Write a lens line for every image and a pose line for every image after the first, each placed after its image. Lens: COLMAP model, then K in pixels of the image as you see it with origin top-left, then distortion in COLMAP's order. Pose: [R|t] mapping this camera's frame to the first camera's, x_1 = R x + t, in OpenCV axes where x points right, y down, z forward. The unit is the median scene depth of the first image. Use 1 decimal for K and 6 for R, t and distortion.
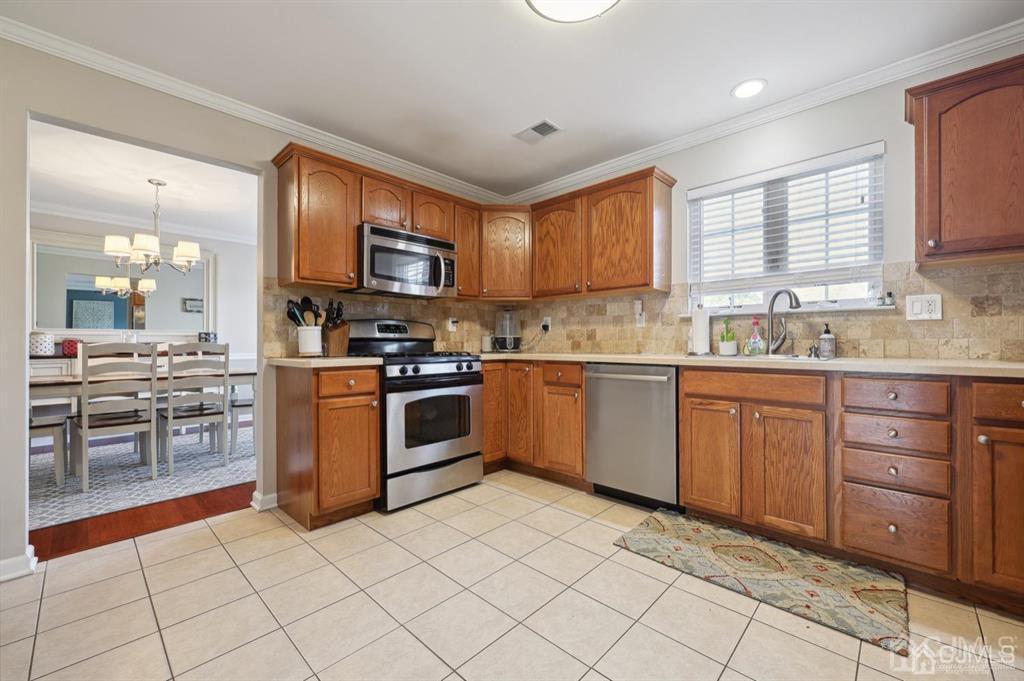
lens RADIAL K [[415.2, 0, 515.9], [0, 415.2, 342.8], [0, 0, 1]] dist [0.003388, 0.000419]
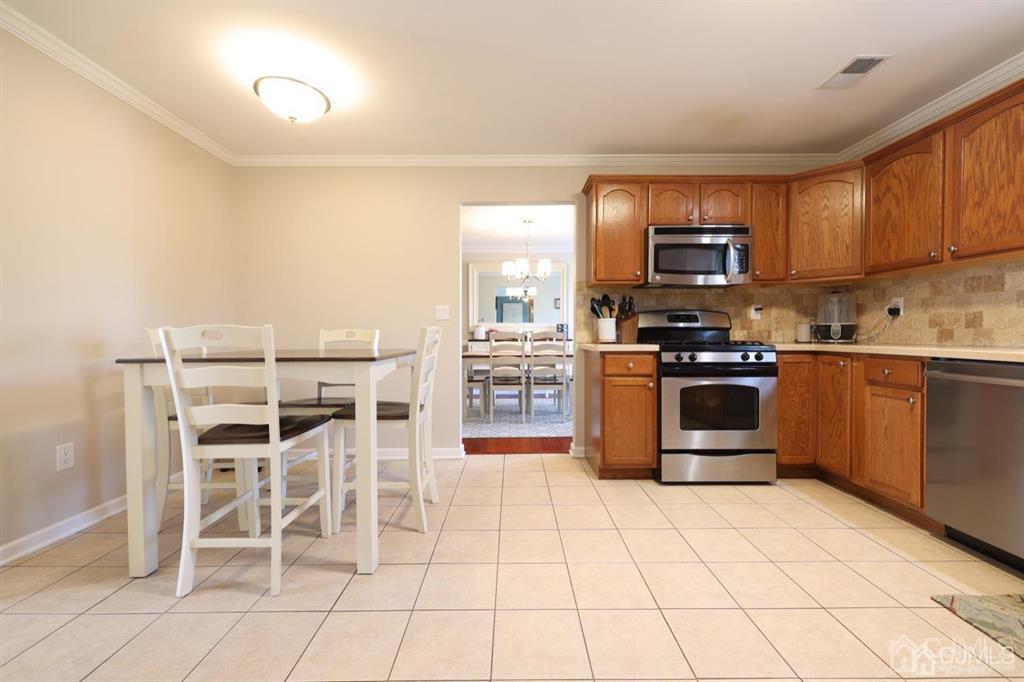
lens RADIAL K [[415.2, 0, 514.2], [0, 415.2, 339.7], [0, 0, 1]] dist [0.003388, 0.000419]
pose [[0.691957, 0.013606, -0.721810, 0.192853], [0.000438, 0.999814, 0.019266, -0.000296], [0.721938, -0.013647, 0.691823, -0.050857]]
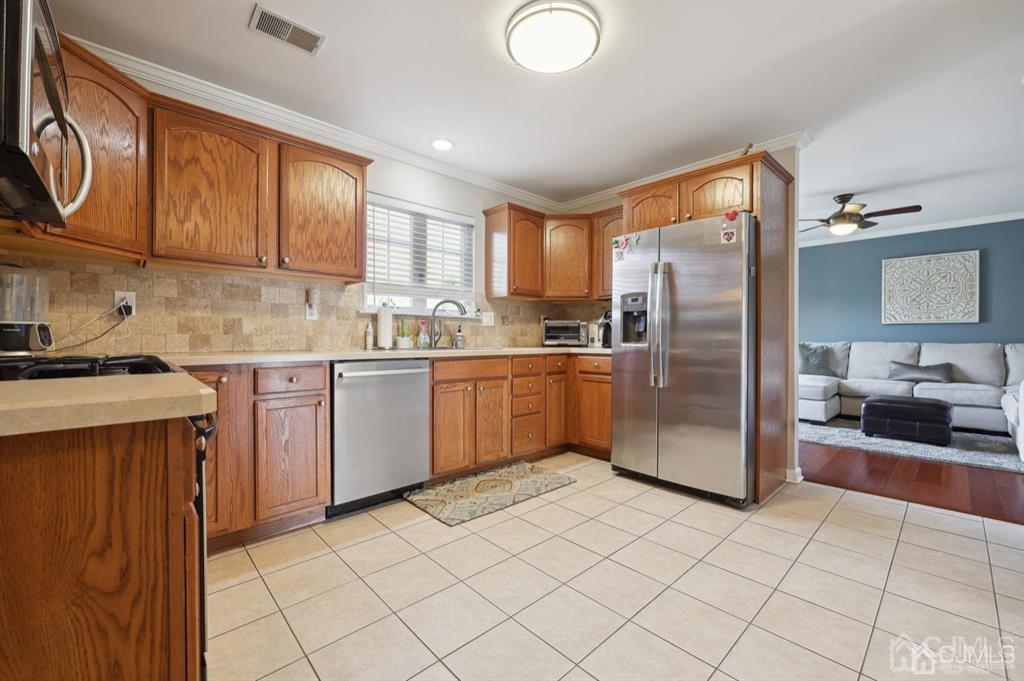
lens RADIAL K [[415.2, 0, 514.3], [0, 415.2, 339.2], [0, 0, 1]] dist [0.003388, 0.000419]
pose [[0.060032, -0.000930, 0.998196, -0.628790], [-0.003795, 0.999992, 0.001160, 0.000359], [-0.998189, -0.003858, 0.060028, 0.594066]]
